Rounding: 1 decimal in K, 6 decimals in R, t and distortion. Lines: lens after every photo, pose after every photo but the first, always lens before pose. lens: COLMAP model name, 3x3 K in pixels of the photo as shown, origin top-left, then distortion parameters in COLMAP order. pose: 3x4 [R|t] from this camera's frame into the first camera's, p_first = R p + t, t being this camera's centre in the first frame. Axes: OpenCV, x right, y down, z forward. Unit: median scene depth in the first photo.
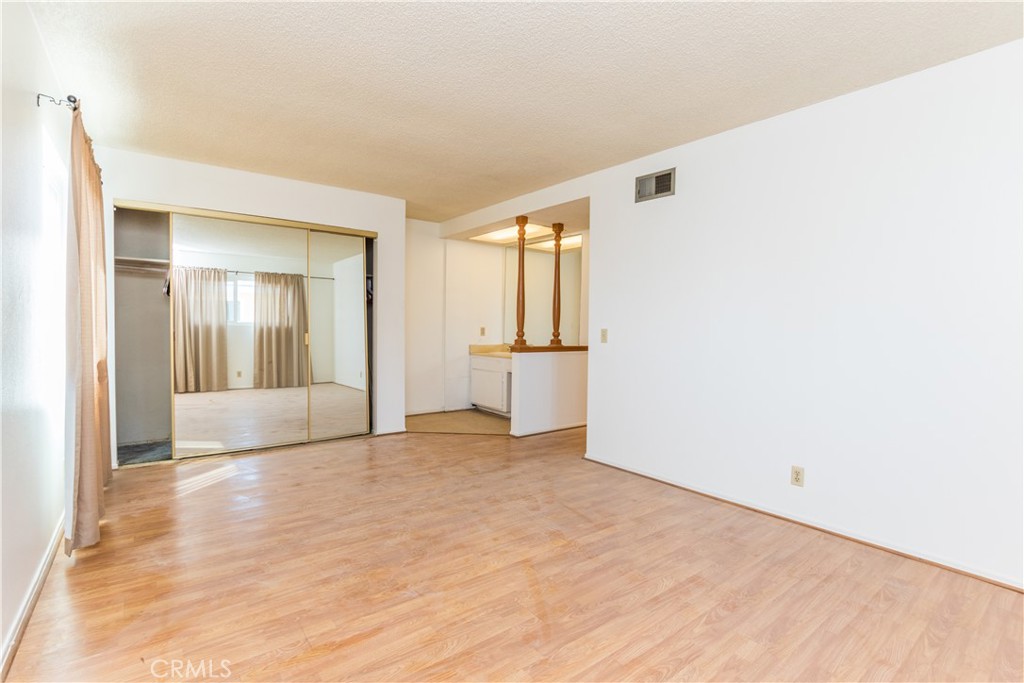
lens RADIAL K [[475.3, 0, 513.8], [0, 475.3, 341.4], [0, 0, 1]] dist [-0.037072, 0.005586]
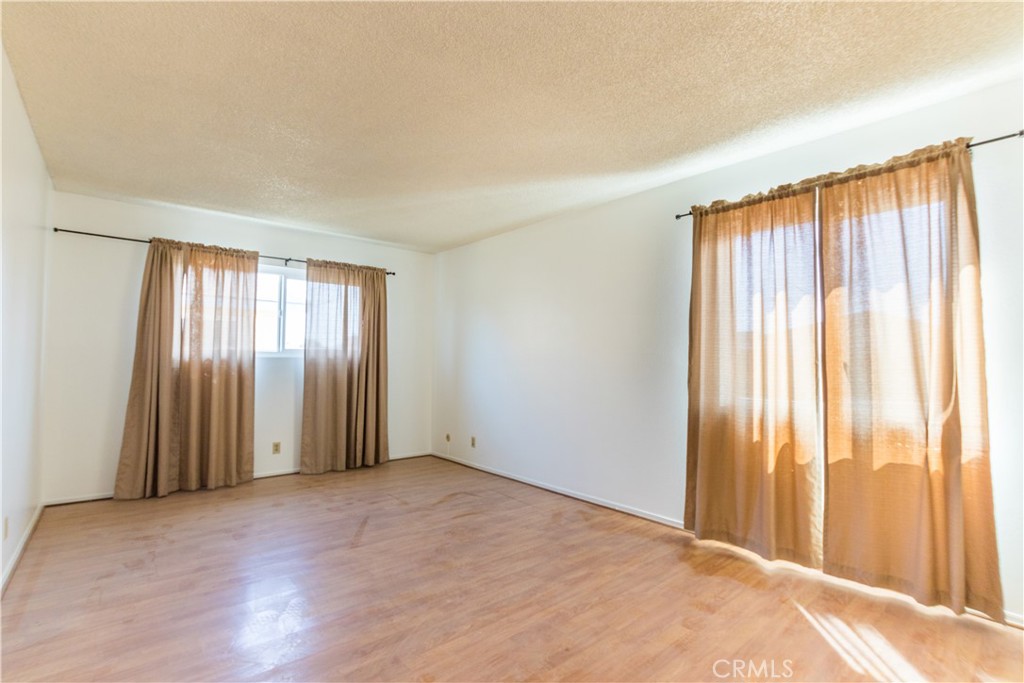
lens RADIAL K [[475.3, 0, 510.2], [0, 475.3, 343.3], [0, 0, 1]] dist [-0.037072, 0.005586]
pose [[-0.998869, -0.026181, -0.039684, -0.289995], [-0.025701, 0.999591, -0.012562, -0.064363], [0.039997, -0.011528, -0.999133, 2.031988]]
